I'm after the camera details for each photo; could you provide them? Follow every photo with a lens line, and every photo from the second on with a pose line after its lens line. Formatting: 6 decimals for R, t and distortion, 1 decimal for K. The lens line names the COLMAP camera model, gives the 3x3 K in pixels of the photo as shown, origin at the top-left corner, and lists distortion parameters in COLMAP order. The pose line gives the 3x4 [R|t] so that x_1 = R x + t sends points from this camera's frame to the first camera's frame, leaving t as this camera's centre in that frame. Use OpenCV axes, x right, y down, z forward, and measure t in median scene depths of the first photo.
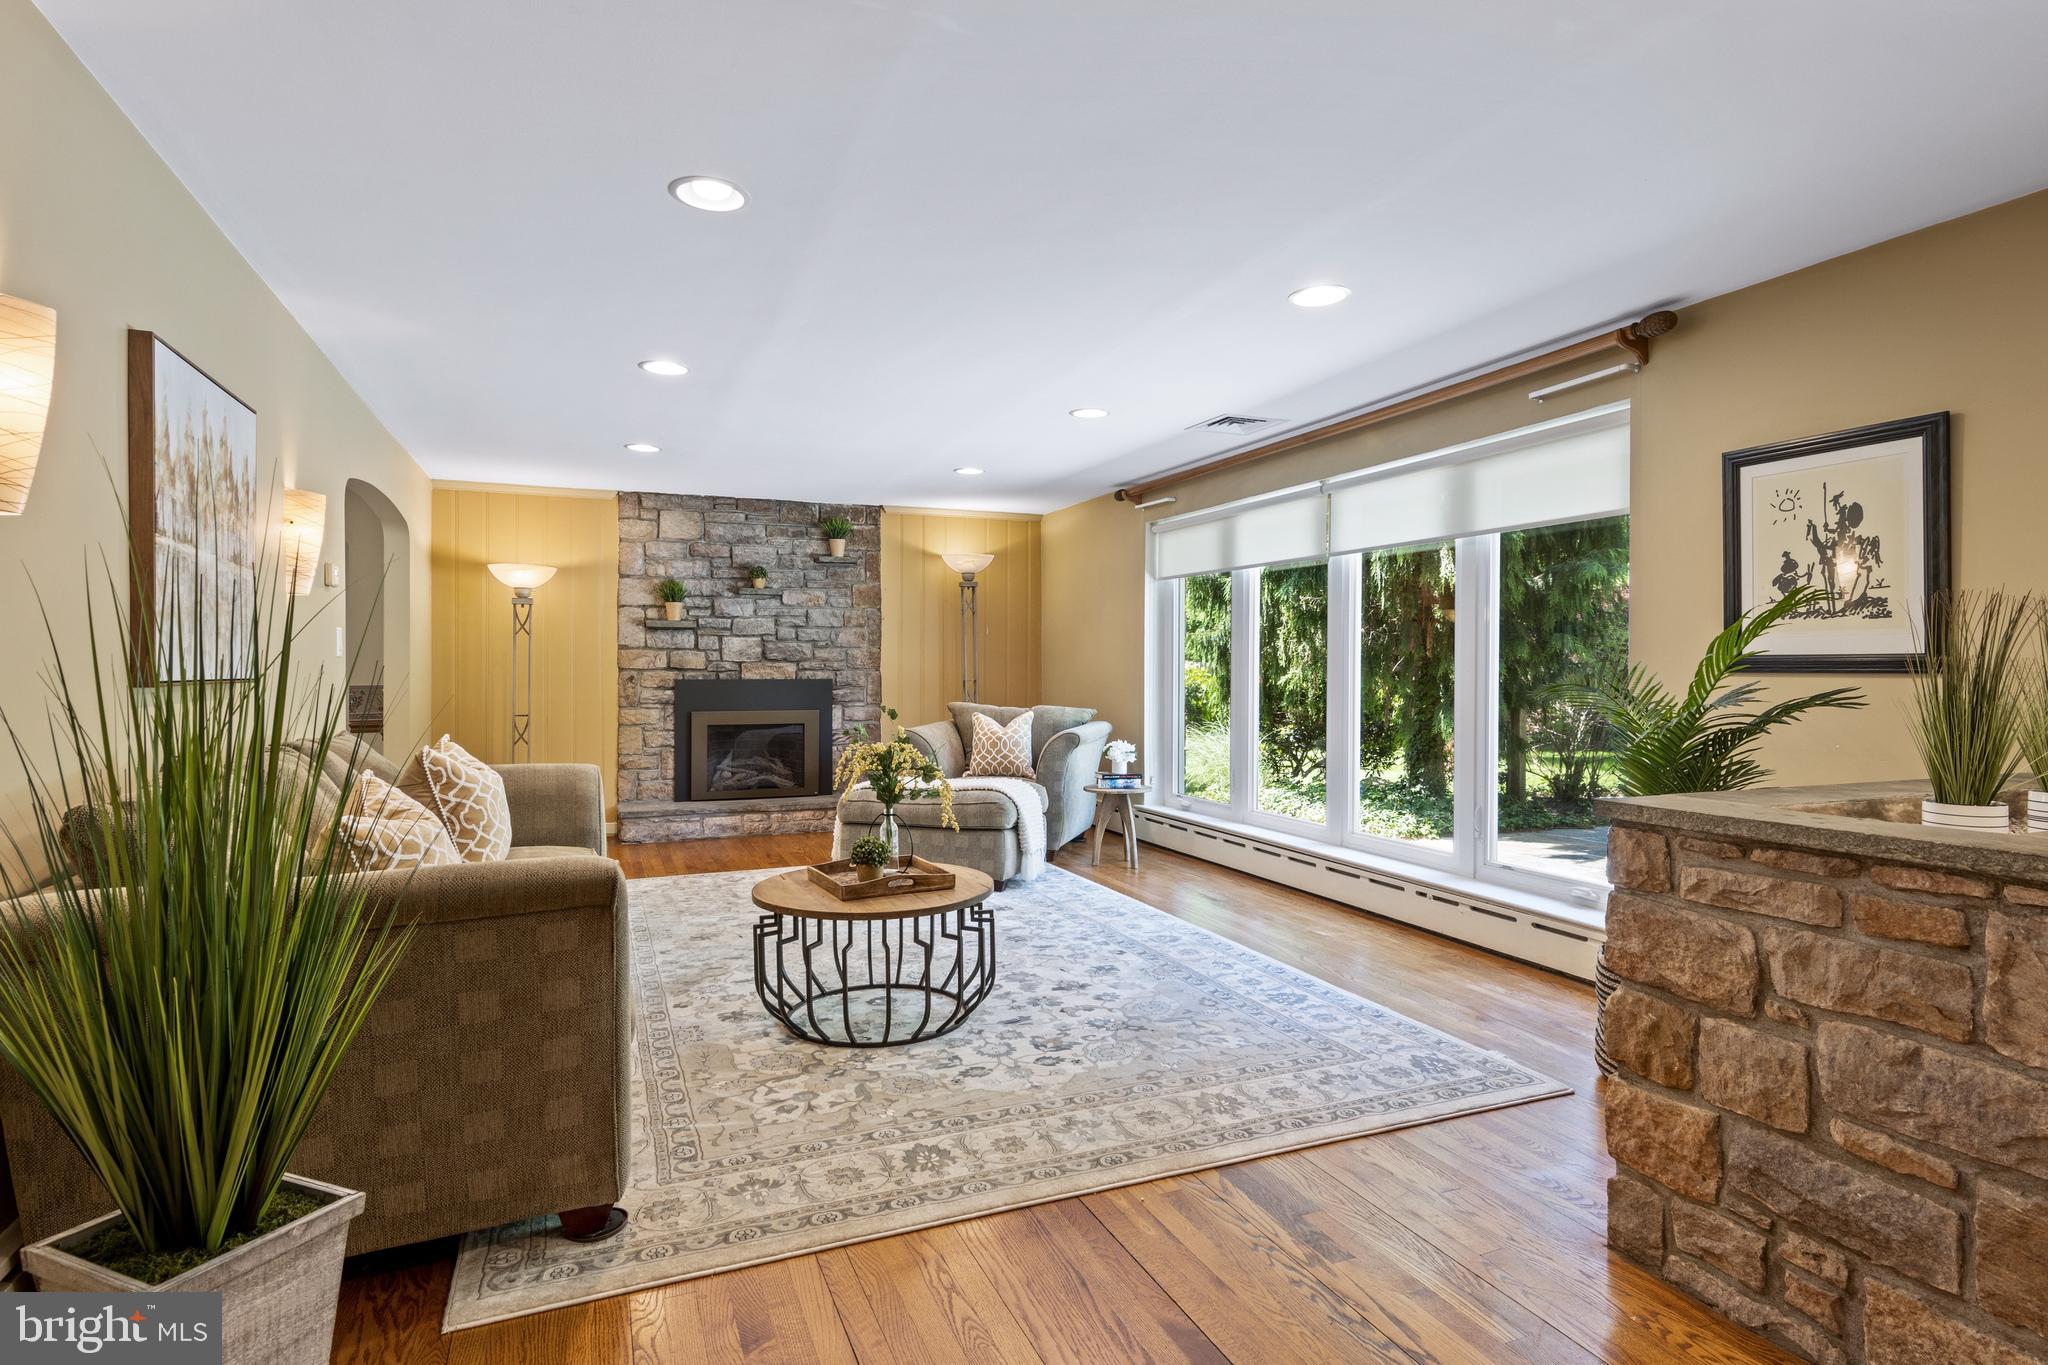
lens RADIAL K [[1059.8, 0, 1003.6], [0, 1059.8, 667.1], [0, 0, 1]] dist [0.020216, -0.007196]
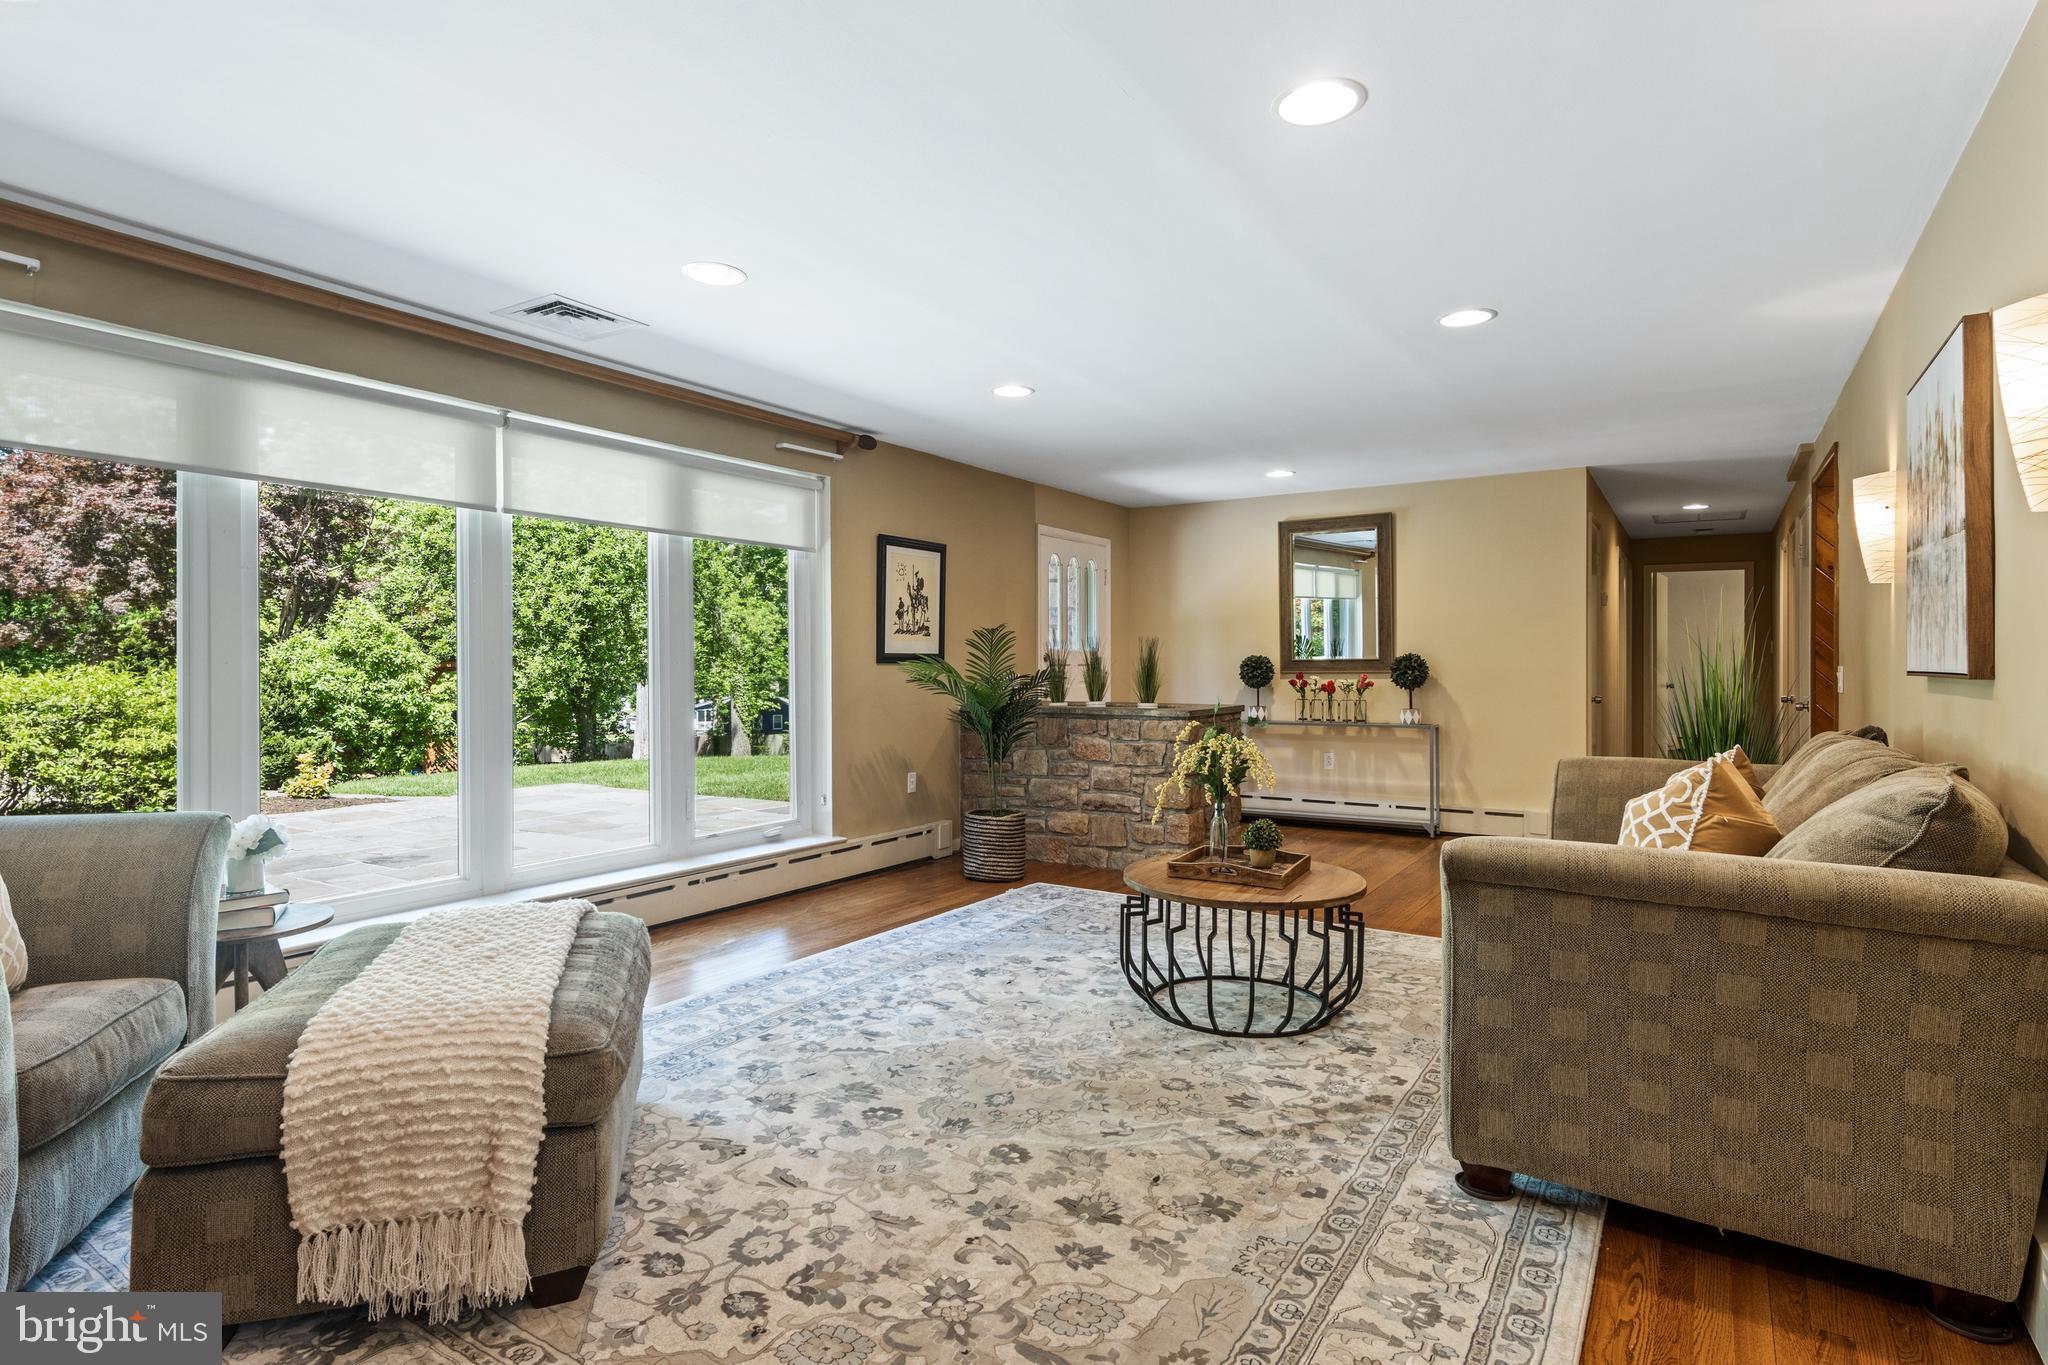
lens RADIAL K [[1059.8, 0, 1027.7], [0, 1059.8, 680.2], [0, 0, 1]] dist [0.020216, -0.007196]
pose [[-0.585770, -0.014555, 0.810346, -0.898784], [-0.001330, 0.999855, 0.016997, 0.002872], [-0.810476, 0.008879, -0.585705, 1.934704]]
